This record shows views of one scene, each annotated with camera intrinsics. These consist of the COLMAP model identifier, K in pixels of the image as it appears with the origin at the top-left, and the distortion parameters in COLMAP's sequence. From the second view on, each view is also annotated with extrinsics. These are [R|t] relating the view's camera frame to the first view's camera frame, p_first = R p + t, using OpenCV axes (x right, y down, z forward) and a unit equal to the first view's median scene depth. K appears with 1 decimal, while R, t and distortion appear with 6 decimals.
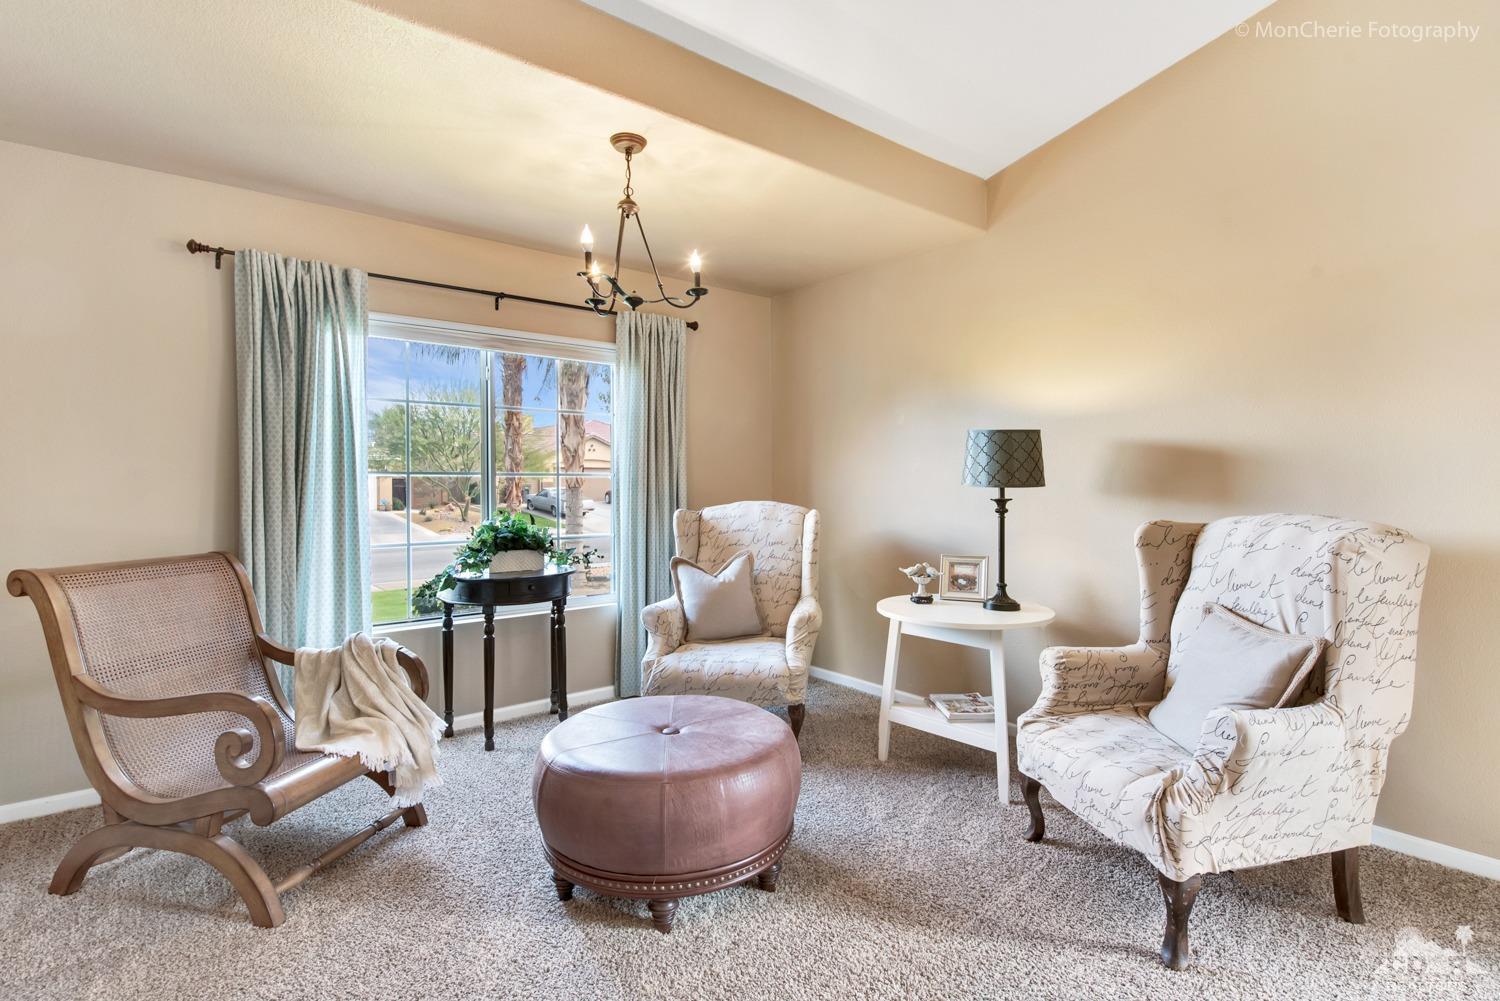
lens RADIAL K [[746.6, 0, 761.0], [0, 746.6, 498.6], [0, 0, 1]] dist [-0.001682, -0.000618]
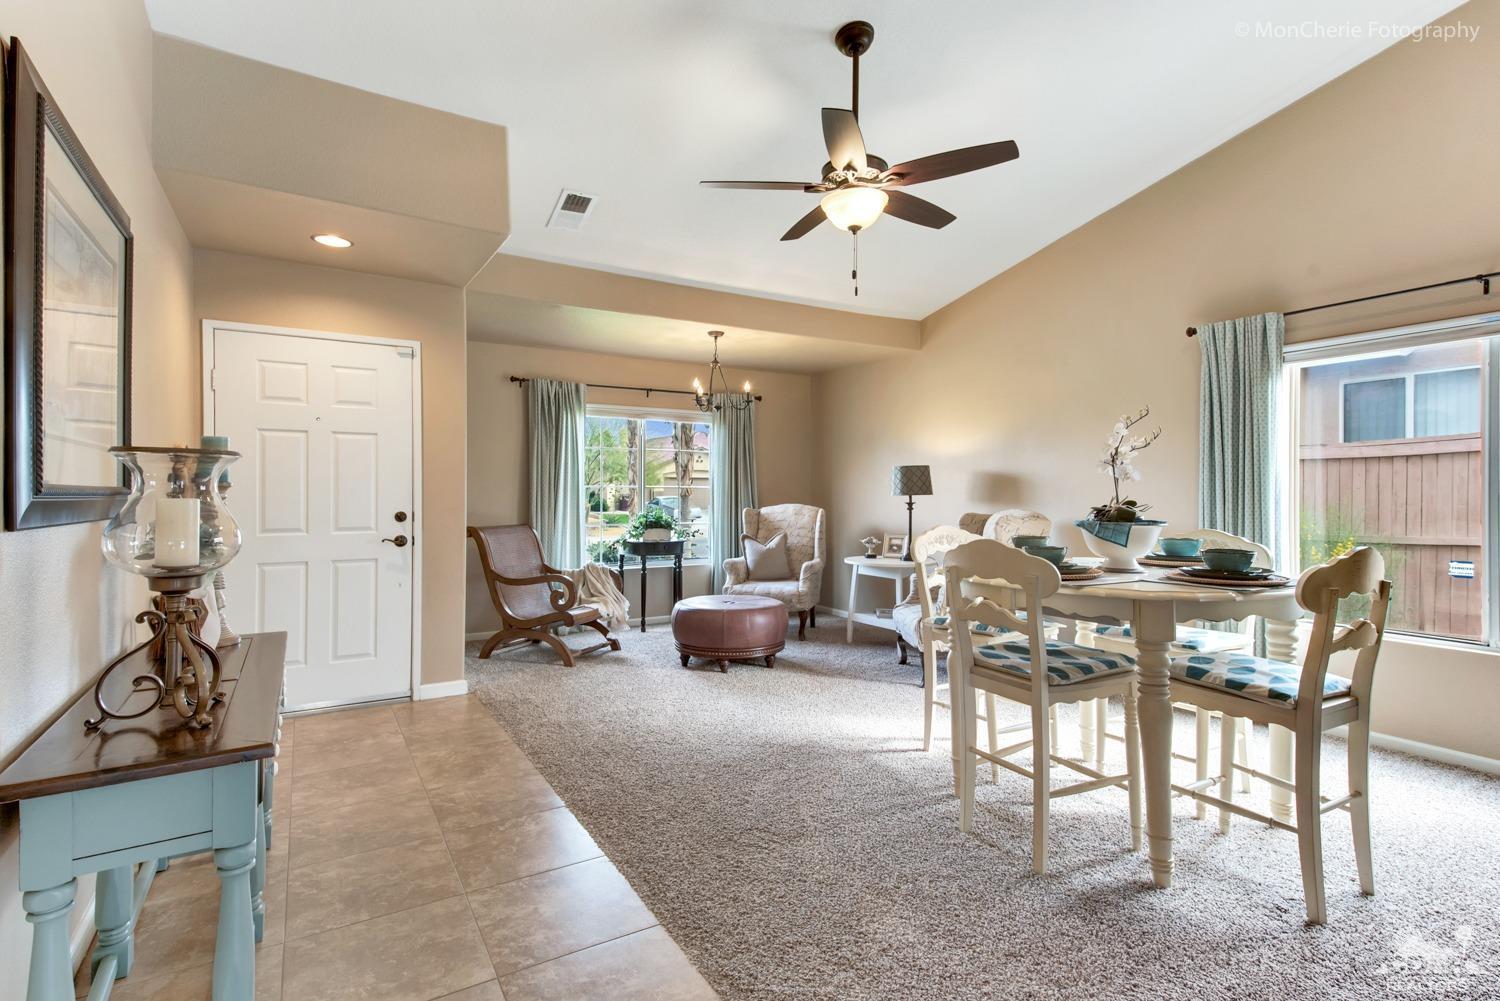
lens RADIAL K [[746.6, 0, 761.0], [0, 746.6, 498.6], [0, 0, 1]] dist [-0.001682, -0.000618]
pose [[0.990181, 0.007966, -0.139561, 0.195519], [-0.009840, 0.999870, -0.012740, 0.017125], [0.139442, 0.013988, 0.990131, -0.846718]]
